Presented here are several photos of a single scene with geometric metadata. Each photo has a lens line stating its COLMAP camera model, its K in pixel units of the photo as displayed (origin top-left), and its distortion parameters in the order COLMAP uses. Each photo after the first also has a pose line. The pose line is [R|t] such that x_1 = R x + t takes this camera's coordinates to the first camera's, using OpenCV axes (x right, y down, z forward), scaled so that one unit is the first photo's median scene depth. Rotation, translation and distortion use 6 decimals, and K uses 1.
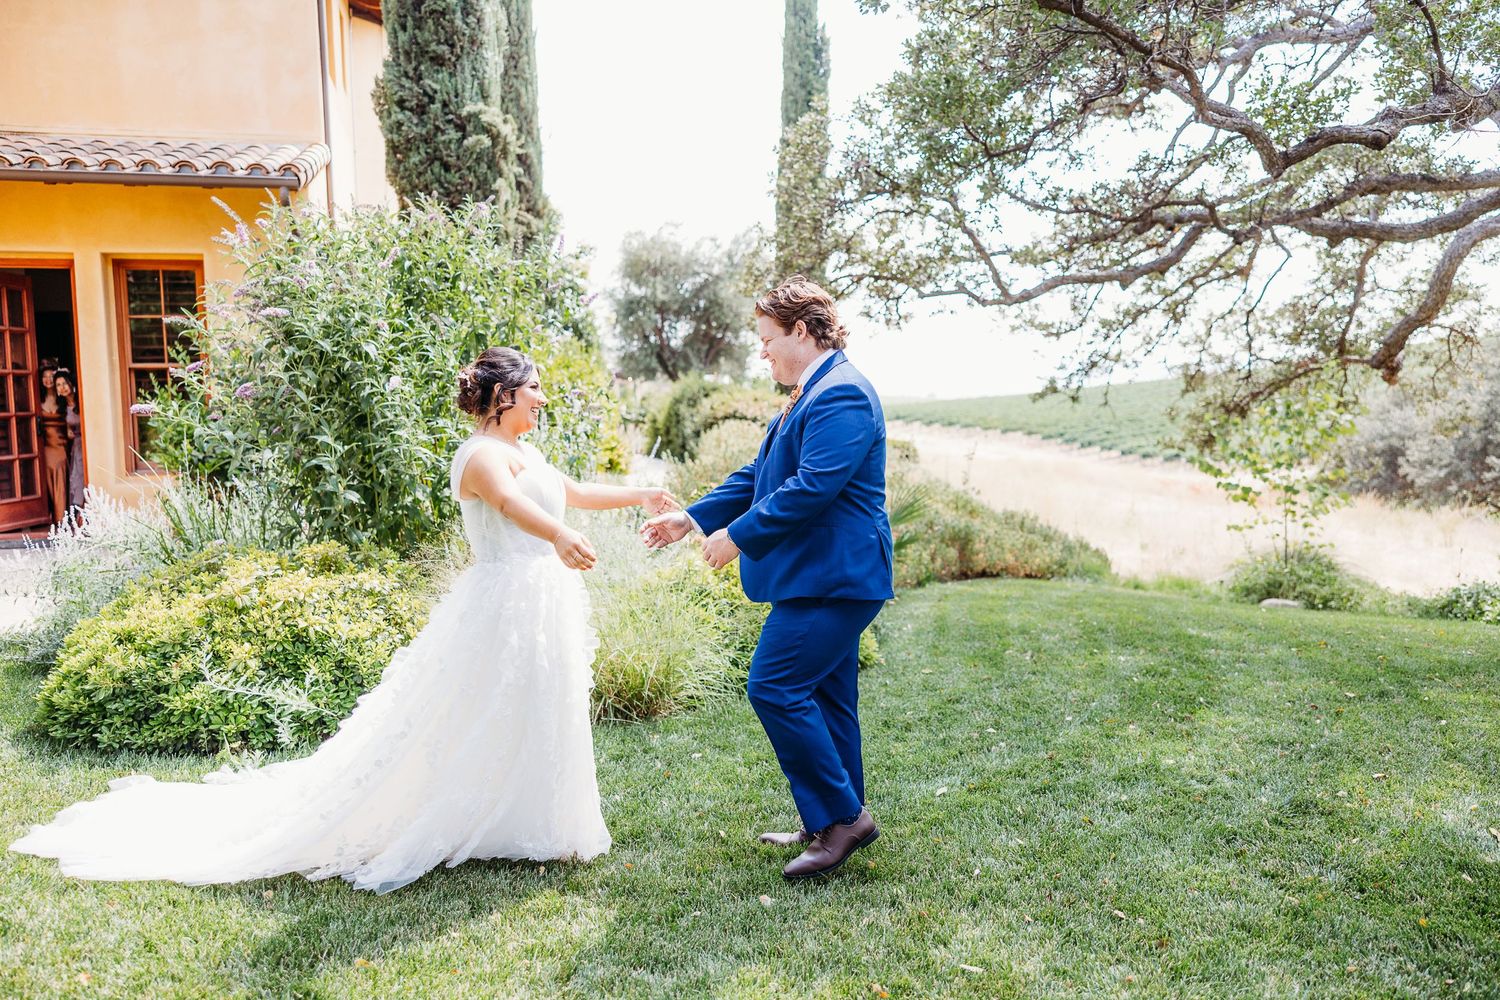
lens RADIAL K [[1225.6, 0, 746.4], [0, 1225.6, 493.9], [0, 0, 1]] dist [0.042216, -0.017073]
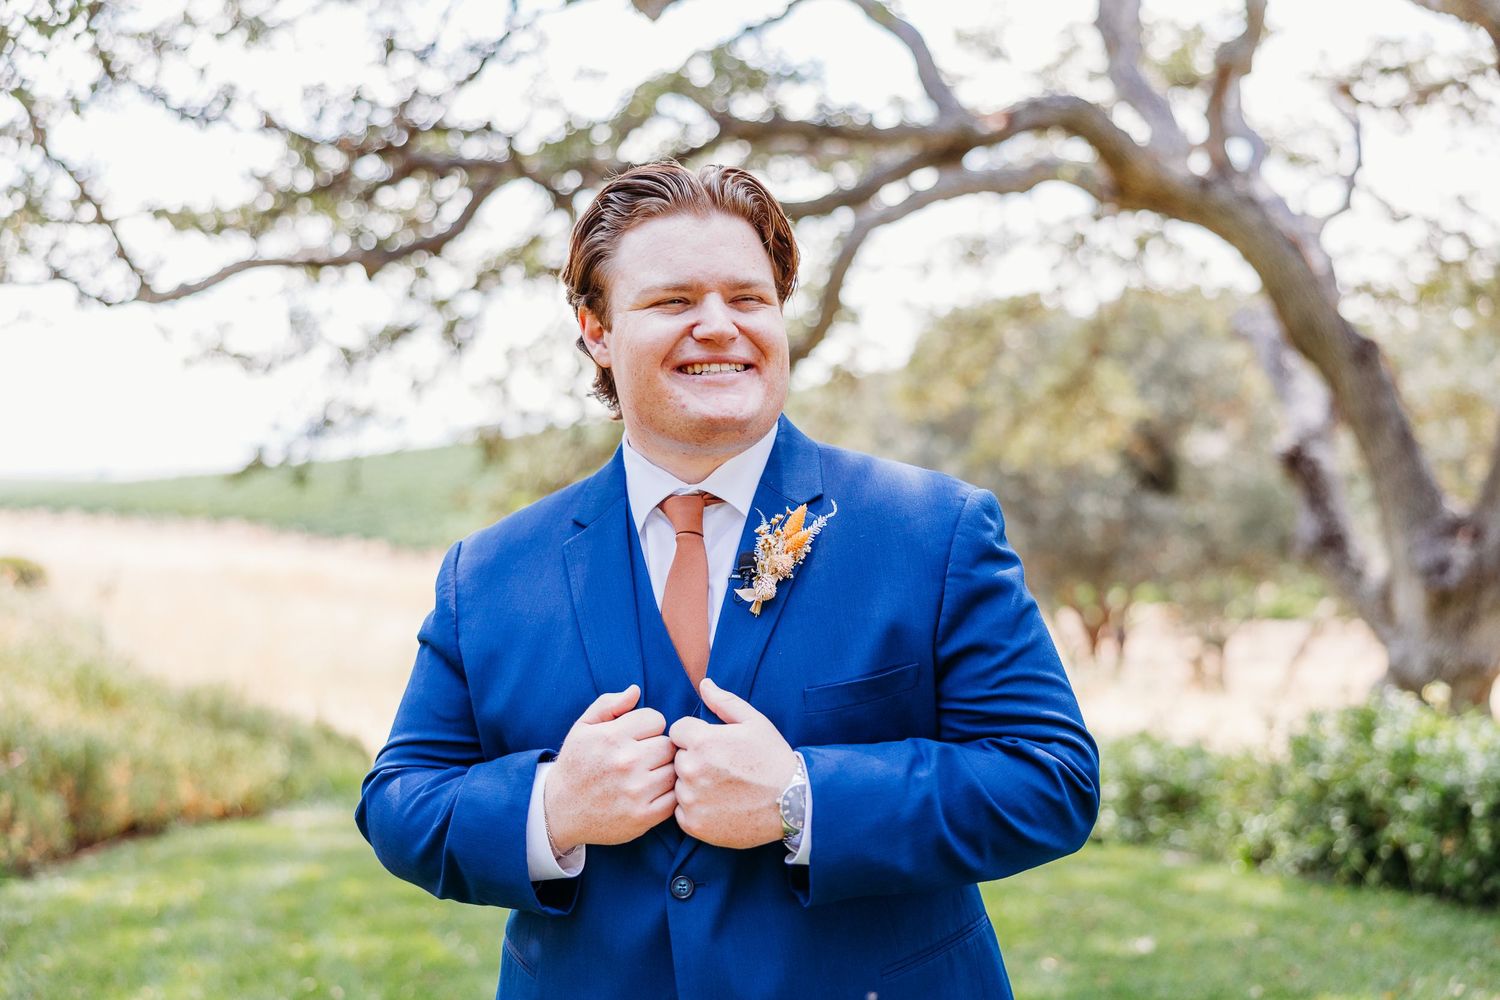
lens RADIAL K [[1797.6, 0, 746.3], [0, 1797.6, 500.0], [0, 0, 1]] dist [0.079244, 0.000000]
pose [[0.880177, -0.034069, 0.473421, 0.056114], [0.063391, 0.996923, -0.046113, -0.017527], [-0.470394, 0.070598, 0.879628, 0.175842]]
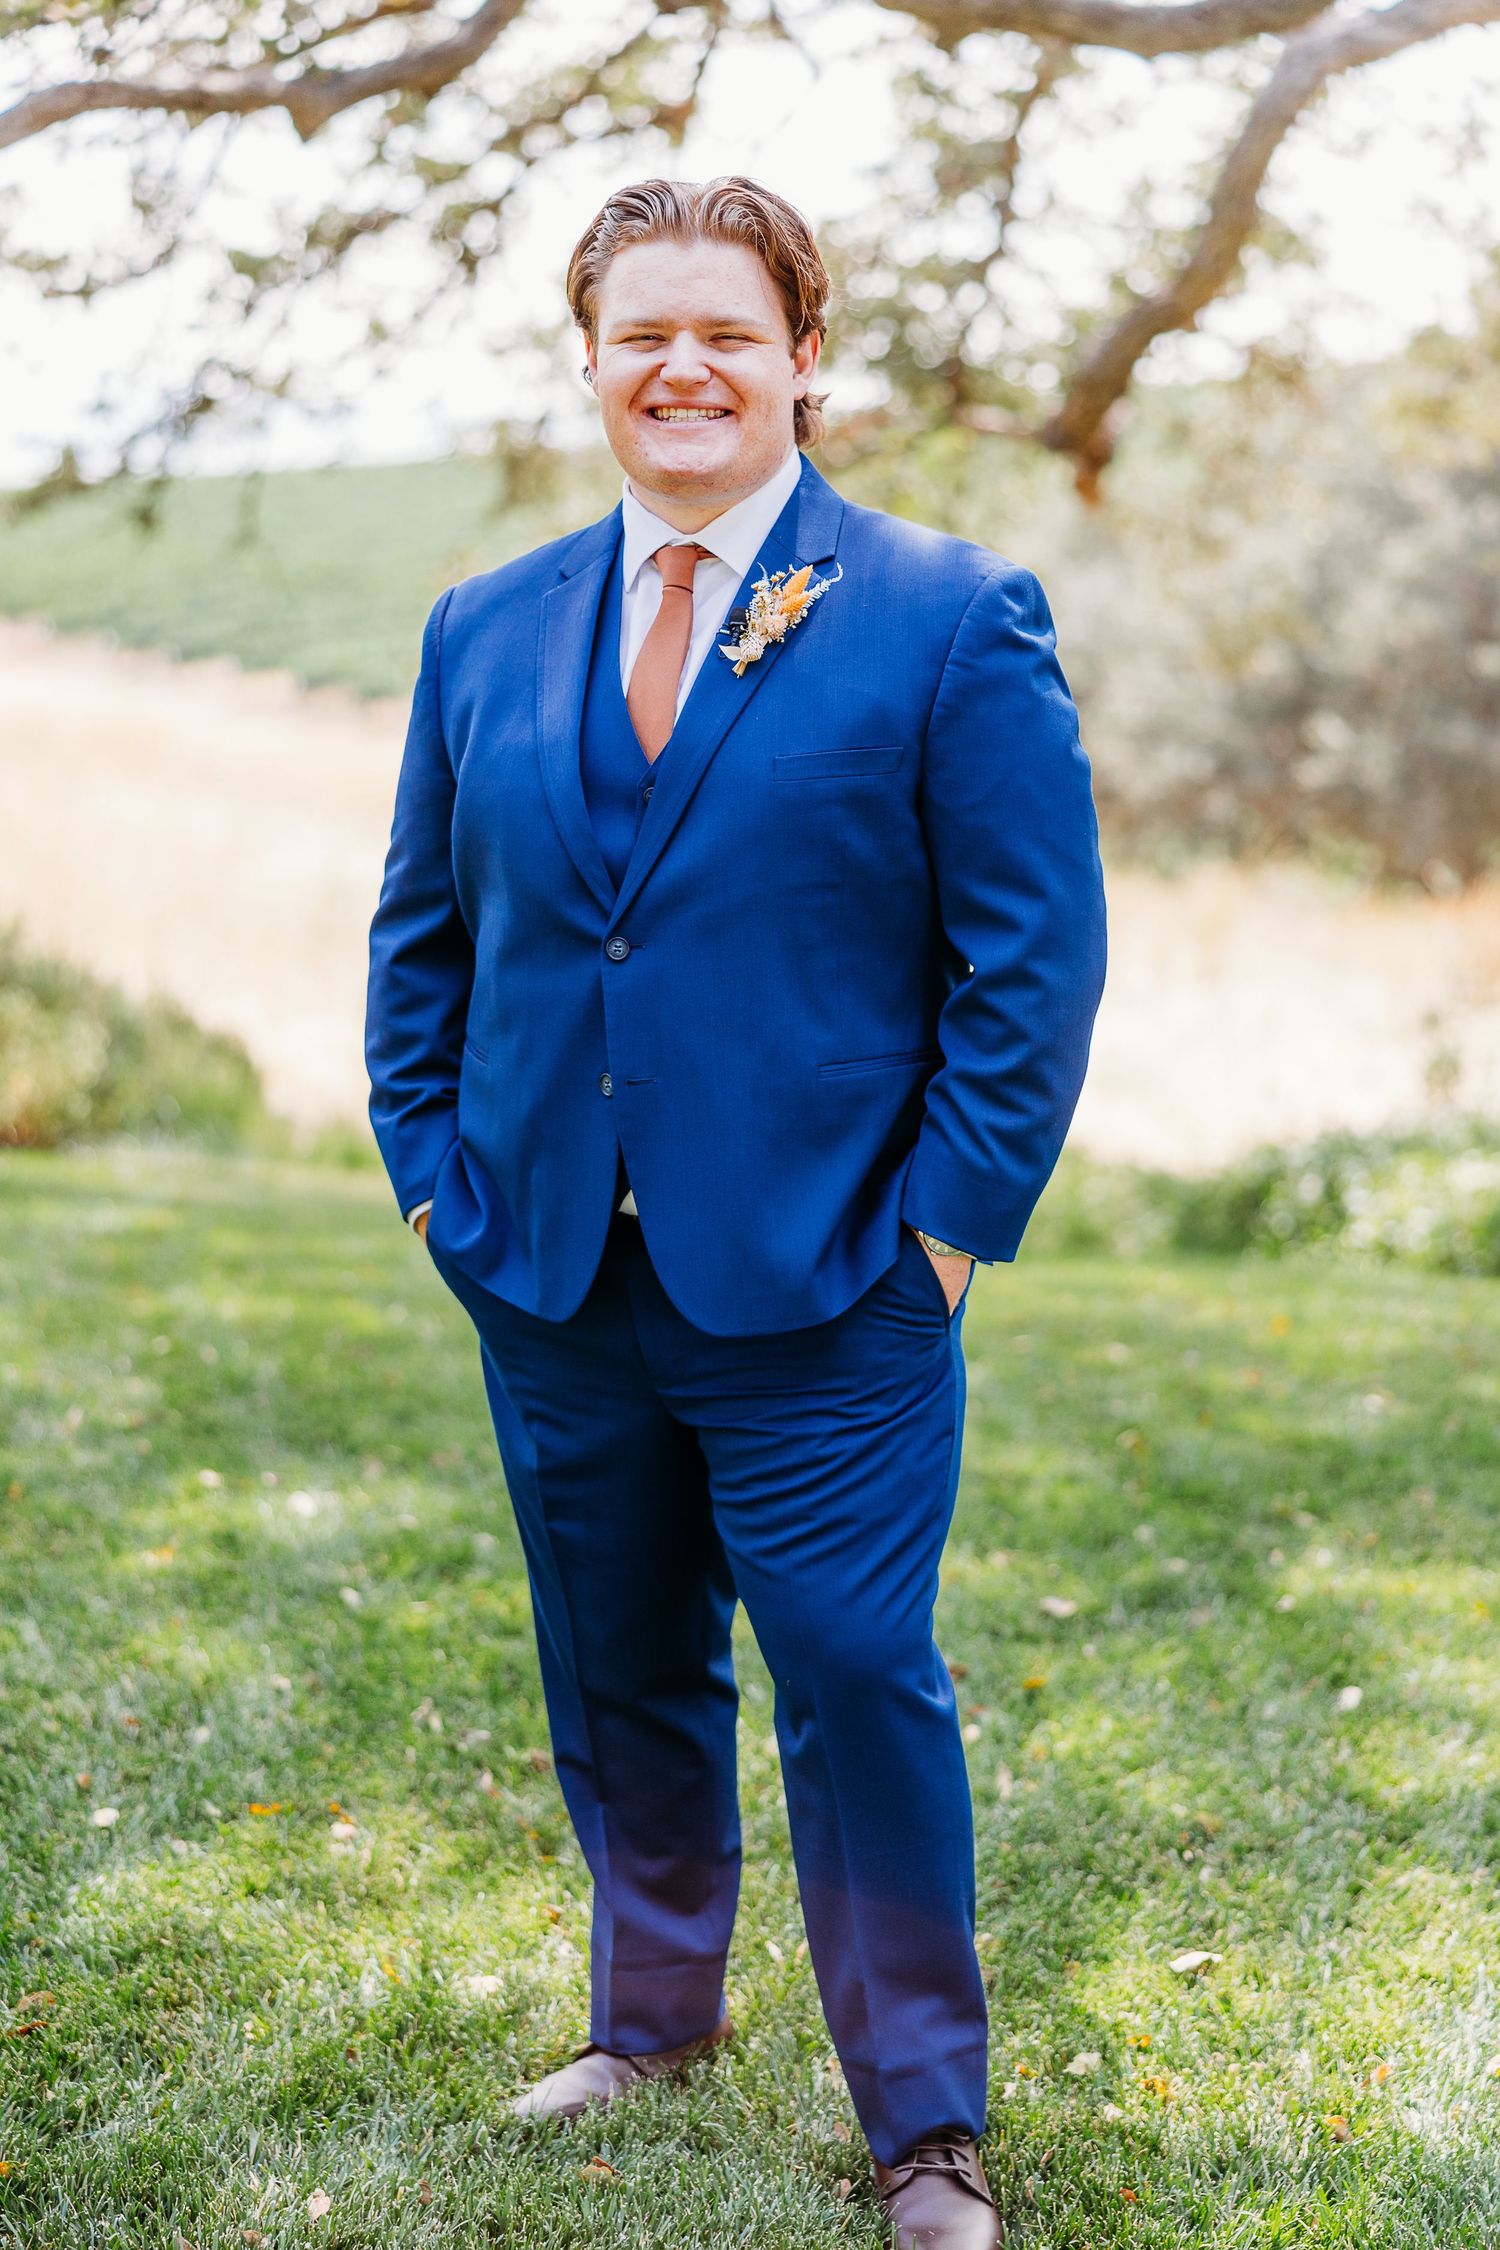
lens RADIAL K [[3941.2, 0, 762.0], [0, 3941.2, 1131.2], [0, 0, 1]] dist [-0.003066, 0.000000]
pose [[0.916176, -0.028571, 0.399757, 0.025849], [-0.004373, 0.996684, 0.081257, -0.009723], [-0.400753, -0.076194, 0.913012, 0.084883]]
